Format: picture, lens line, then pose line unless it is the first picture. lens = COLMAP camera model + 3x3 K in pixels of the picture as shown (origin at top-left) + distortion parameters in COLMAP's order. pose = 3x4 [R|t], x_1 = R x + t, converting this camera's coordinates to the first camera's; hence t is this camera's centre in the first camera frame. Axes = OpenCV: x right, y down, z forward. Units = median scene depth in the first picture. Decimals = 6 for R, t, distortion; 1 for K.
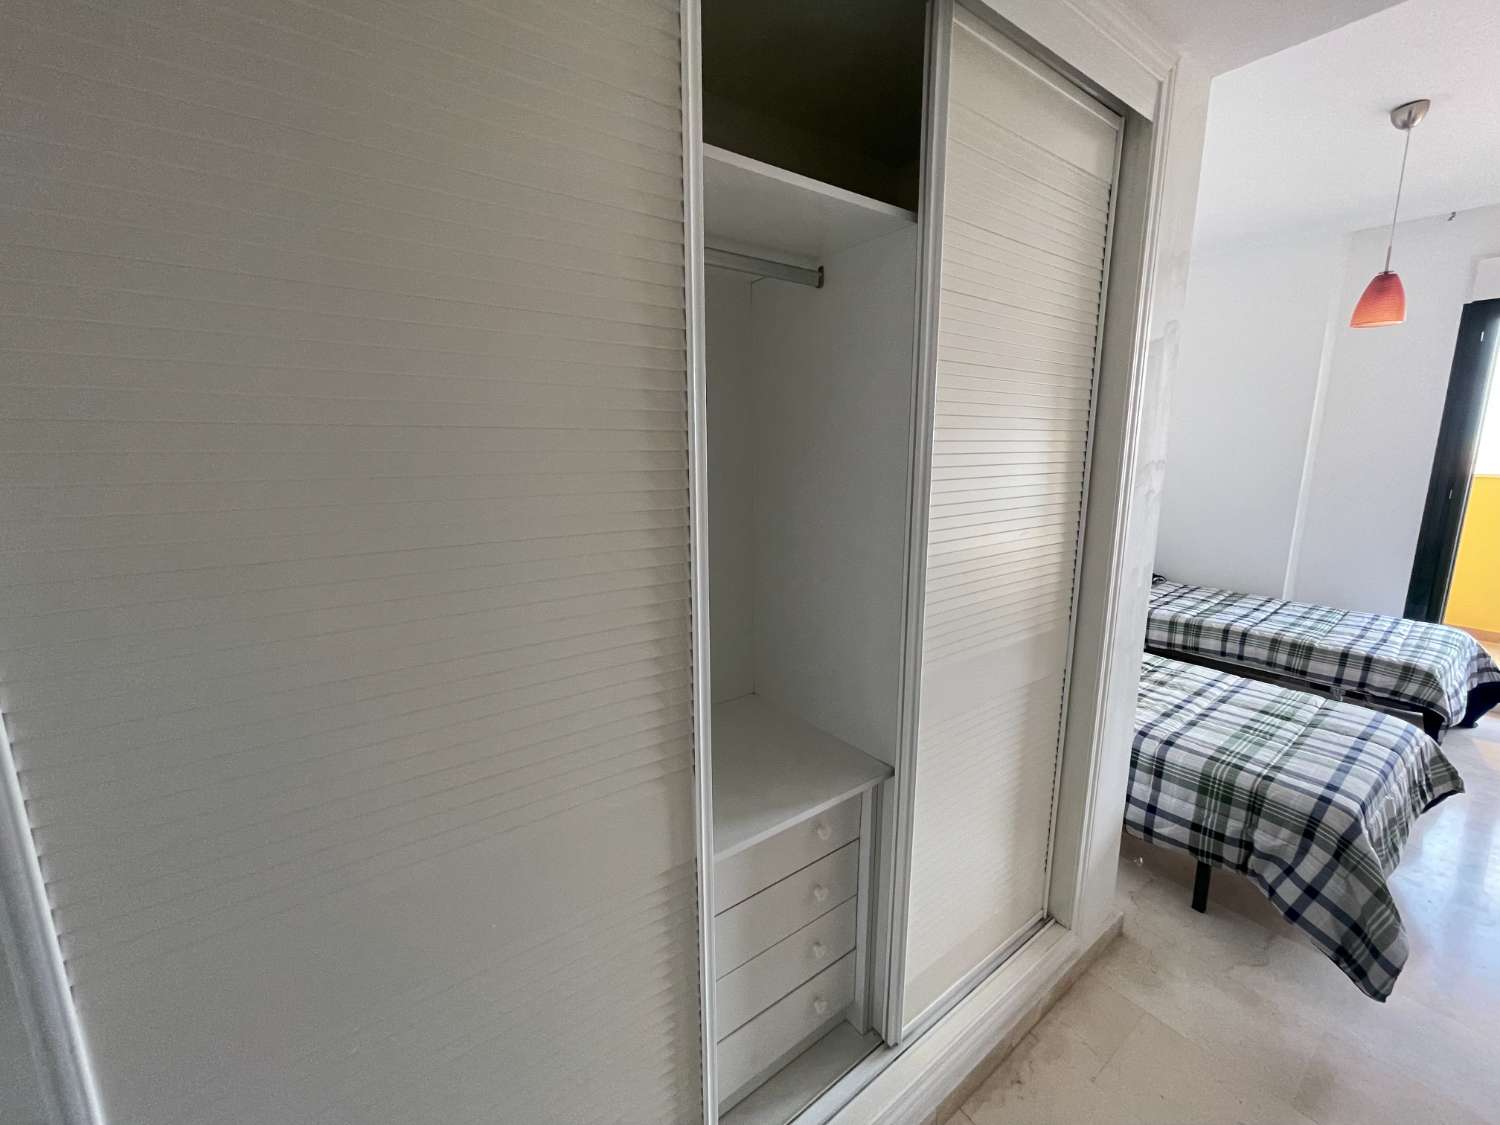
lens RADIAL K [[608.6, 0, 740.8], [0, 608.6, 554.4], [0, 0, 1]] dist [-0.010645, 0.001745]
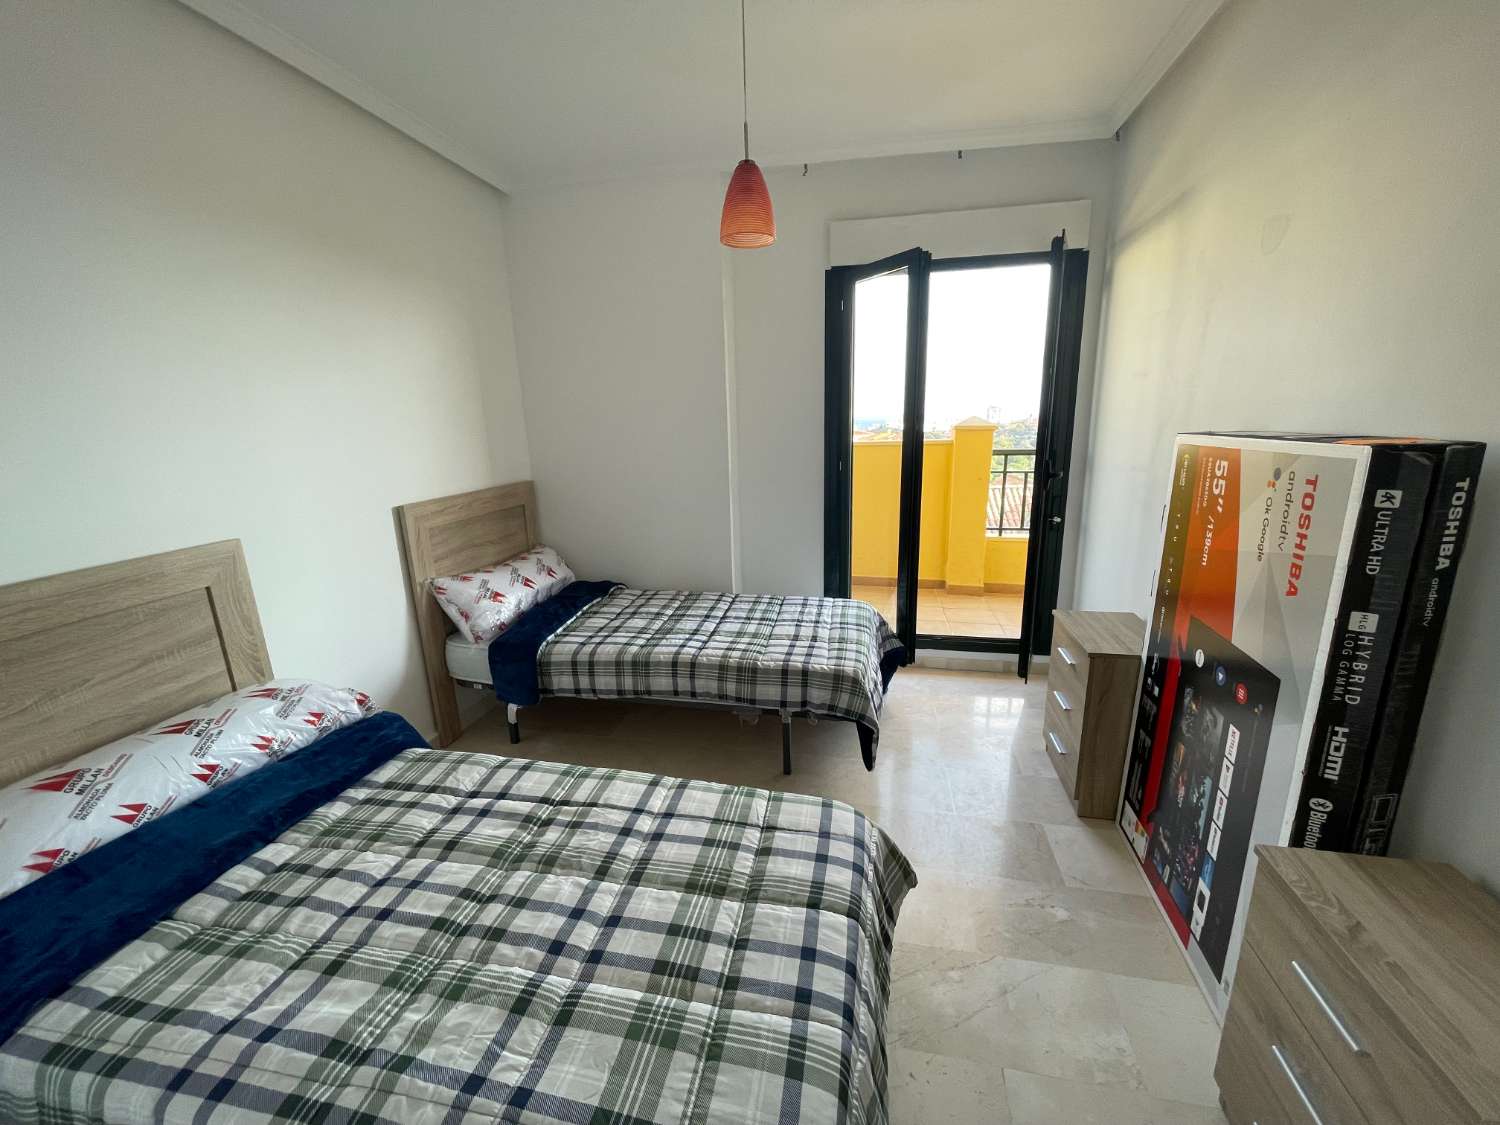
lens RADIAL K [[608.6, 0, 757.3], [0, 608.6, 562.9], [0, 0, 1]] dist [-0.010645, 0.001745]
pose [[0.732564, -0.169960, 0.659138, 0.451810], [0.140800, 0.985220, 0.097557, -0.072135], [-0.665977, 0.021340, 0.745667, 0.401184]]
